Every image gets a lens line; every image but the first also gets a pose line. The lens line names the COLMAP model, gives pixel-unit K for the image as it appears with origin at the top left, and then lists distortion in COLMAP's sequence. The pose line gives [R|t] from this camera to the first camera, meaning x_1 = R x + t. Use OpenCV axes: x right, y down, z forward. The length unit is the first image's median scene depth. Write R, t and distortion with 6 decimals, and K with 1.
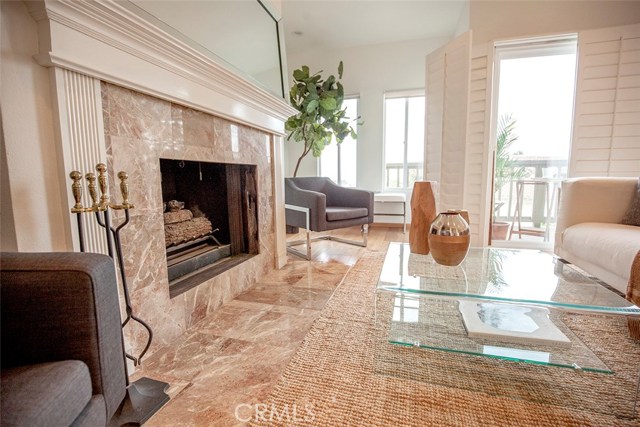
lens RADIAL K [[293.9, 0, 319.4], [0, 293.9, 210.9], [0, 0, 1]] dist [-0.026549, 0.000037]
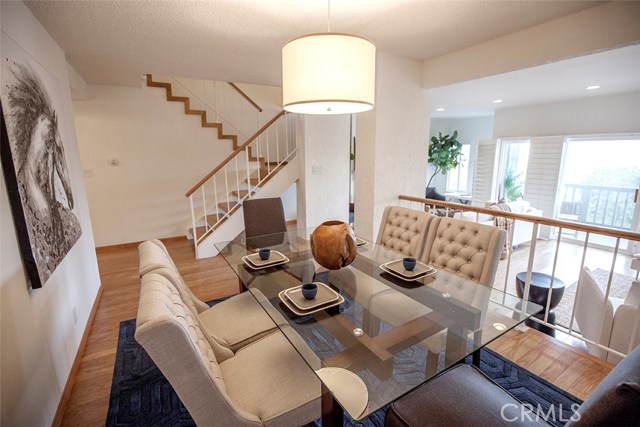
lens RADIAL K [[293.9, 0, 319.4], [0, 293.9, 210.9], [0, 0, 1]] dist [-0.026549, 0.000037]
pose [[0.739609, 0.132678, -0.659830, 1.564485], [-0.077024, 0.990621, 0.112857, -0.216263], [0.668615, -0.032647, 0.742891, -2.341744]]
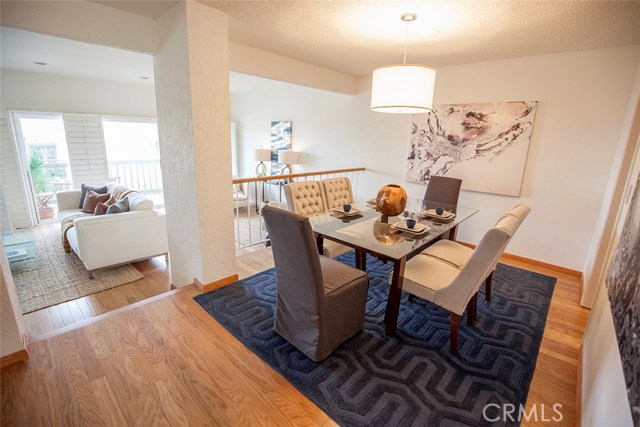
lens RADIAL K [[293.9, 0, 319.4], [0, 293.9, 210.9], [0, 0, 1]] dist [-0.026549, 0.000037]
pose [[0.431706, -0.200709, 0.879401, -0.286471], [0.072421, 0.979495, 0.188001, -0.246130], [-0.899102, -0.017474, 0.437389, -1.929343]]
